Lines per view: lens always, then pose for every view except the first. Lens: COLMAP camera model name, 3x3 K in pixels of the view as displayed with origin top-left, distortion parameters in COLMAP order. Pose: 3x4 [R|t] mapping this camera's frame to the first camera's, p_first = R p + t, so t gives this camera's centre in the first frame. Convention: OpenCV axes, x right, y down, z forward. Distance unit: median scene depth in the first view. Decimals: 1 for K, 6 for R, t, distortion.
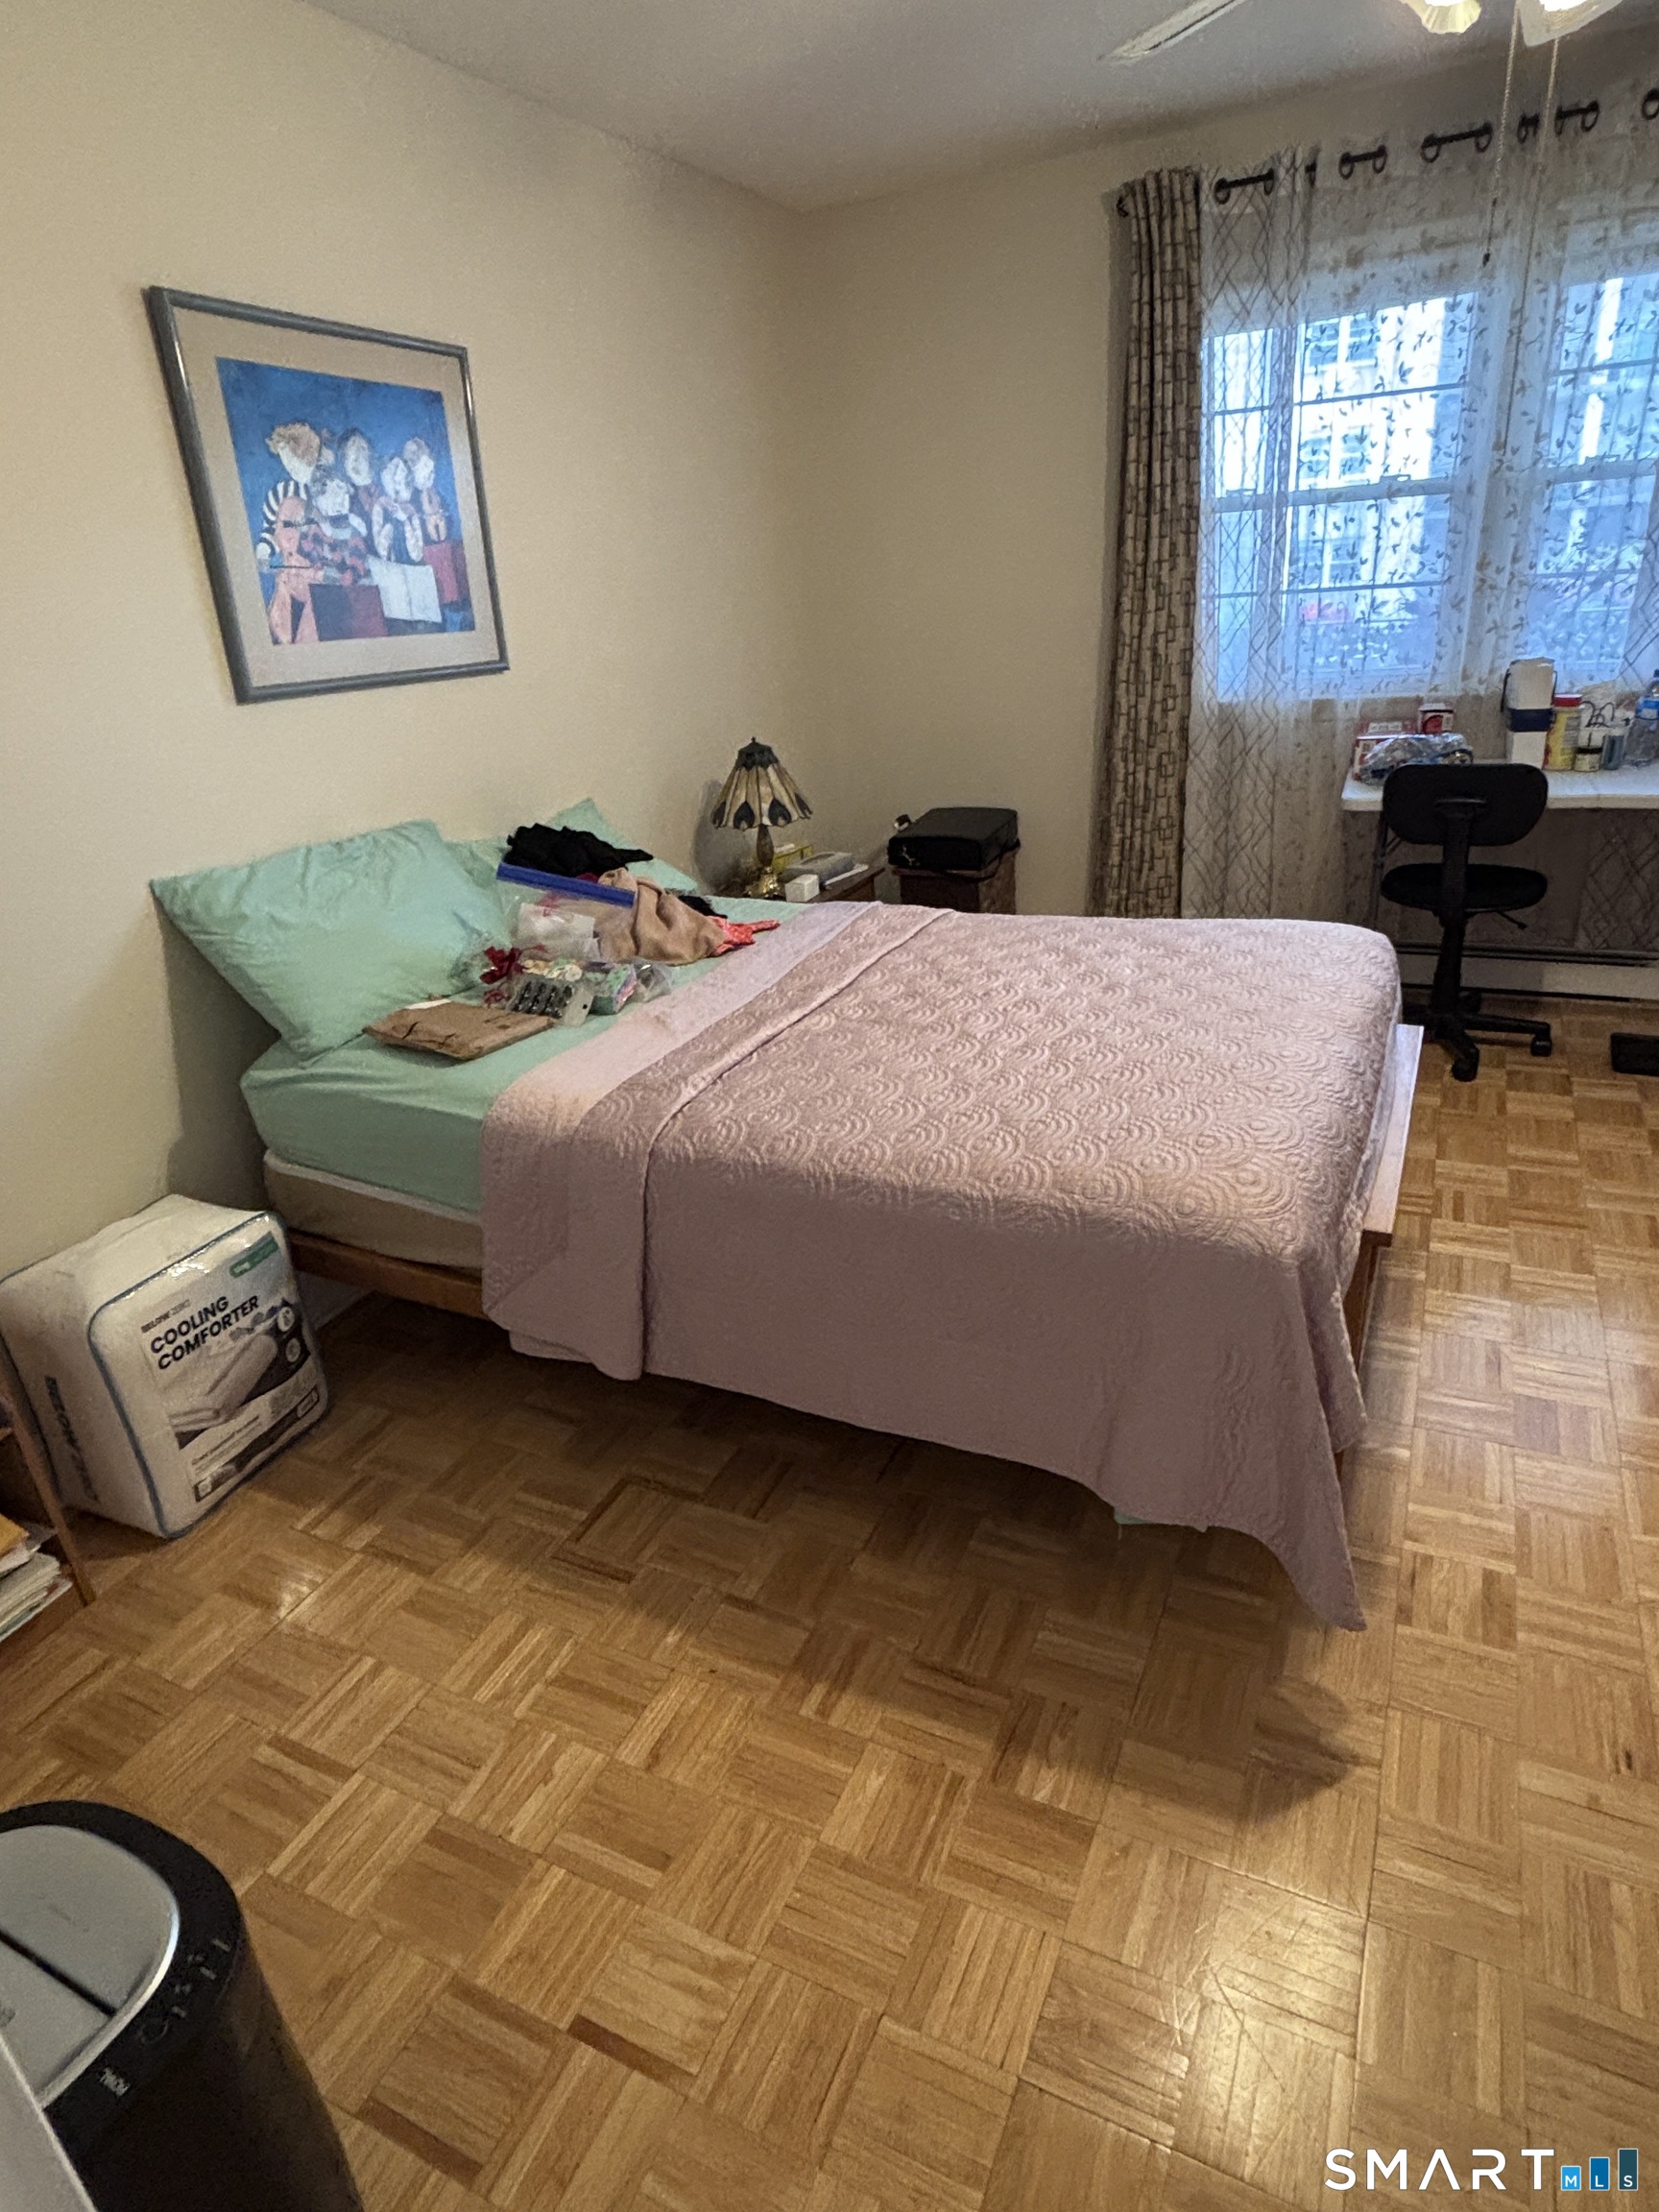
lens RADIAL K [[1249.2, 0, 848.6], [0, 1249.2, 1108.8], [0, 0, 1]] dist [0.049499, -0.061017]
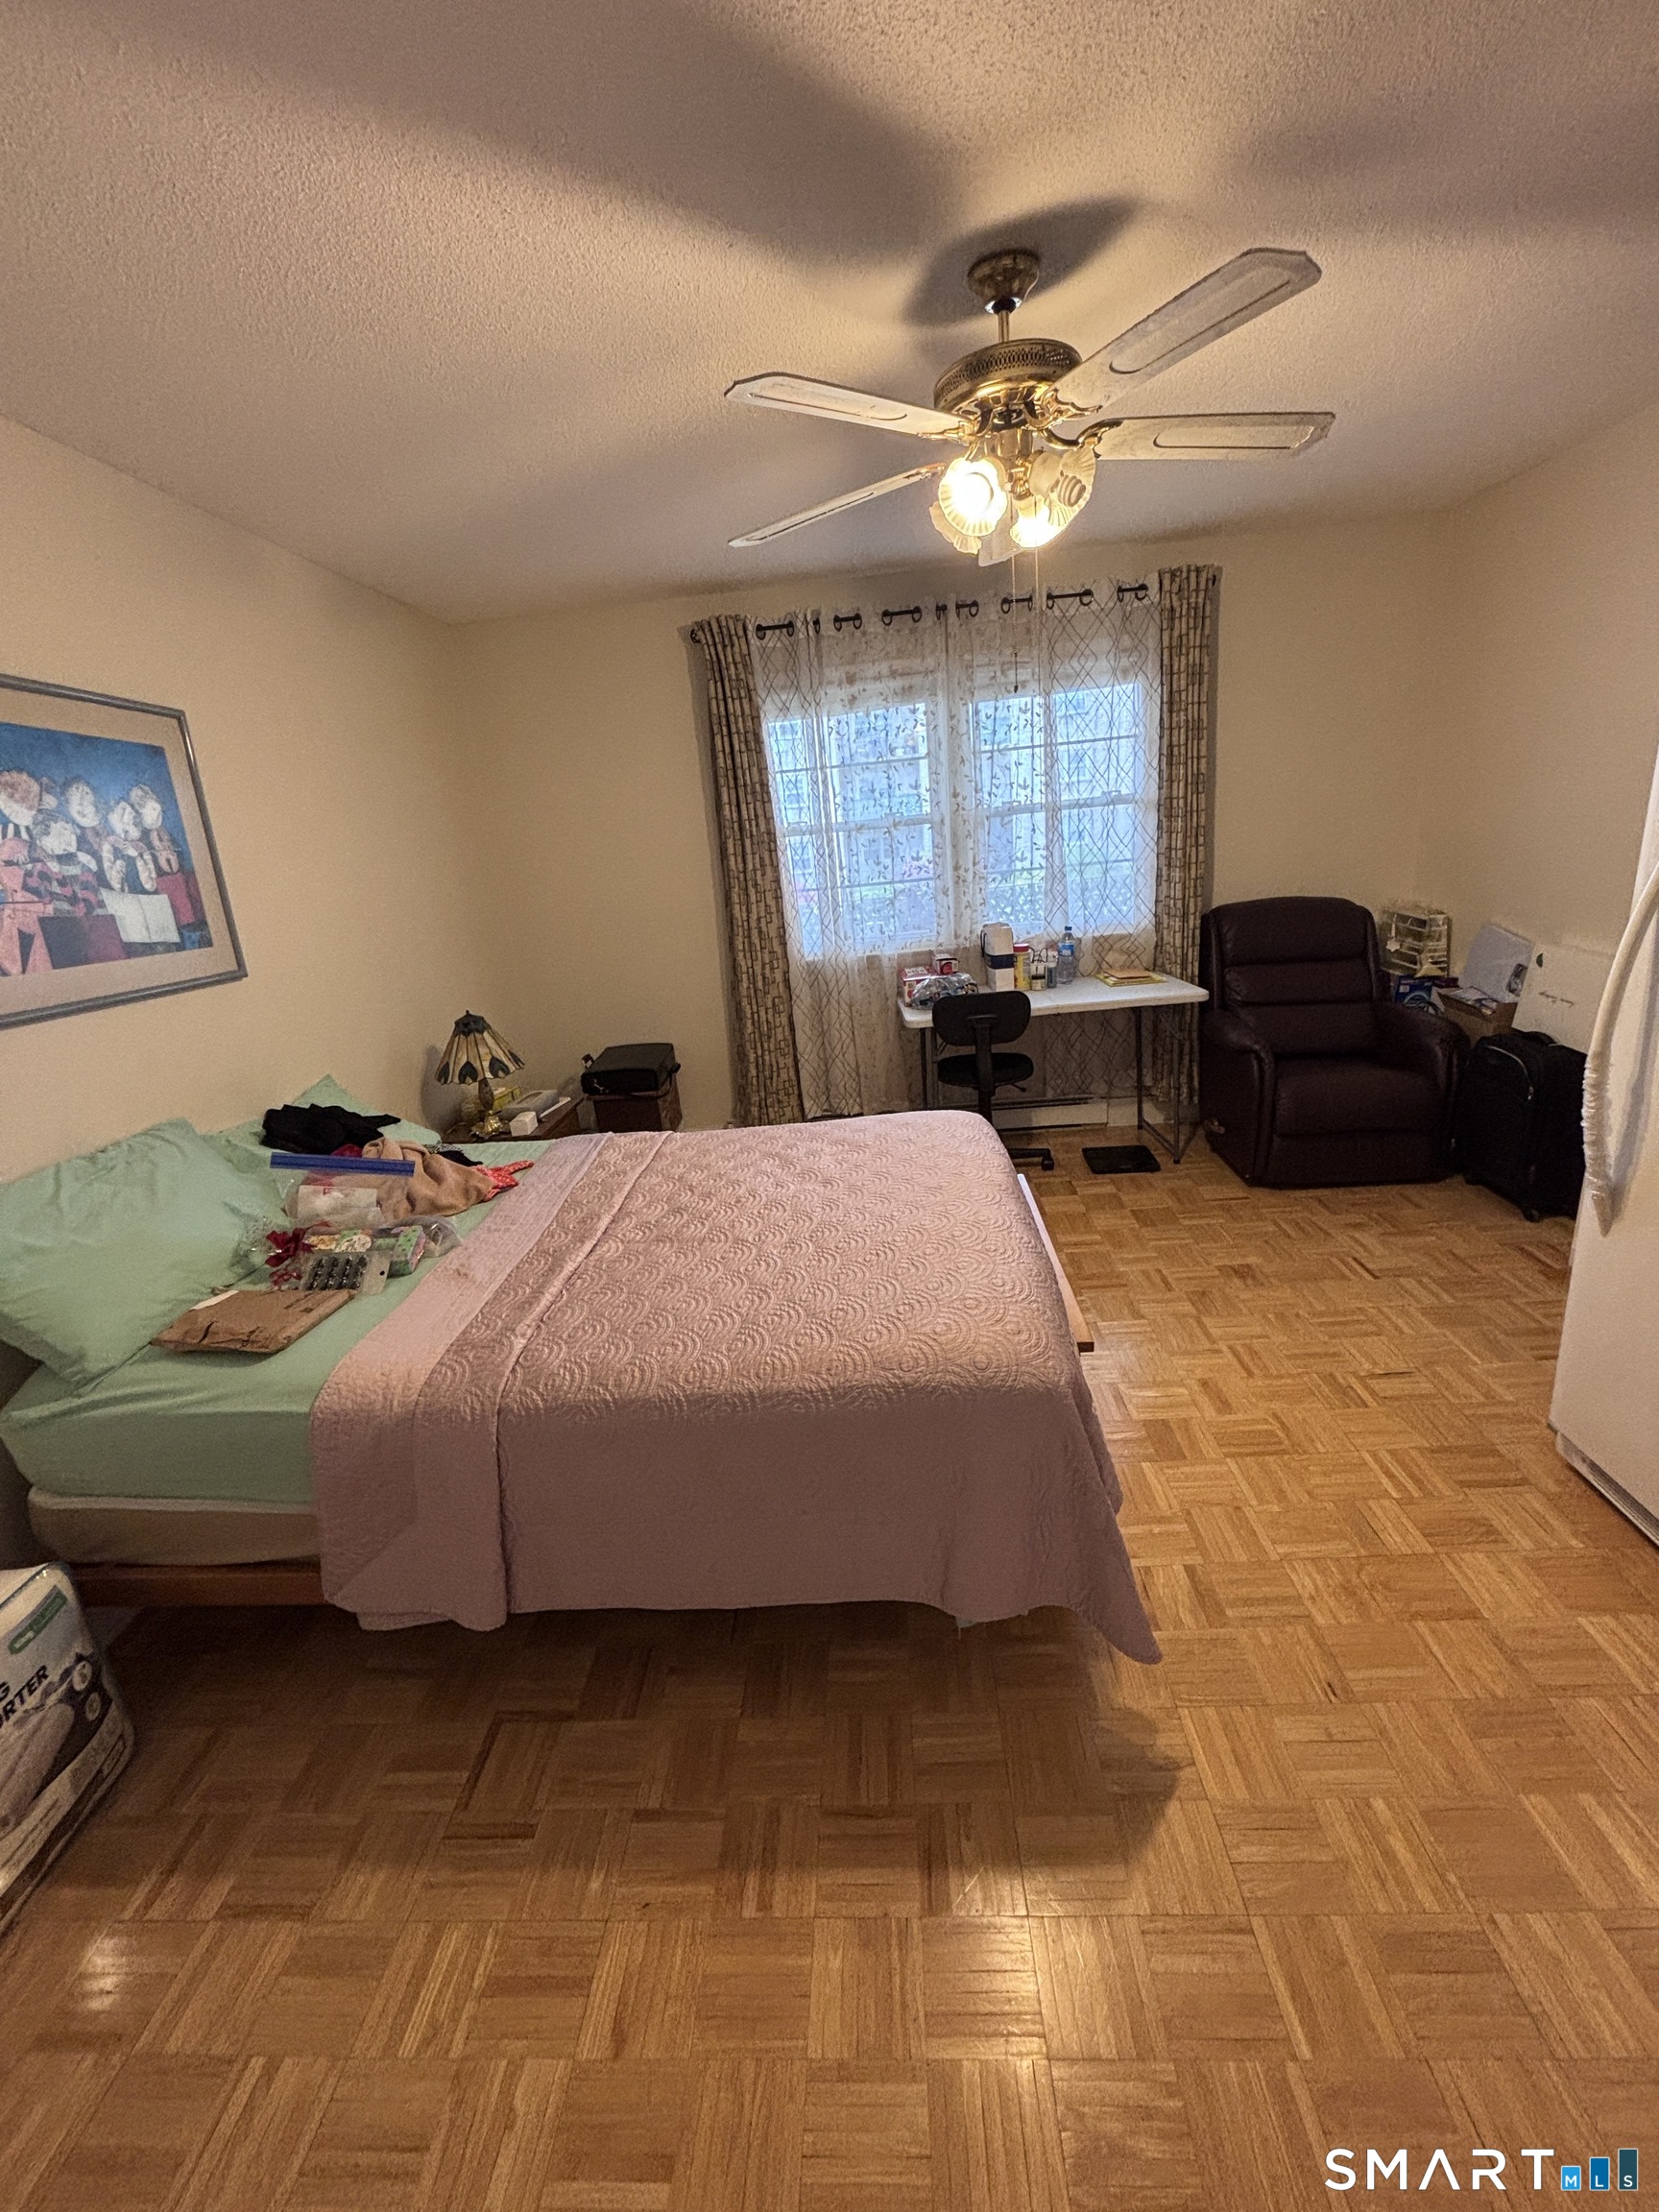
lens RADIAL K [[878.0, 0, 829.5], [0, 878.0, 1106.0], [0, 0, 1]] dist [0.001462, -0.000158]
pose [[0.918982, -0.124701, 0.374062, -0.115429], [0.173731, 0.979680, -0.100222, -0.075912], [-0.353963, 0.157088, 0.921972, 0.123117]]
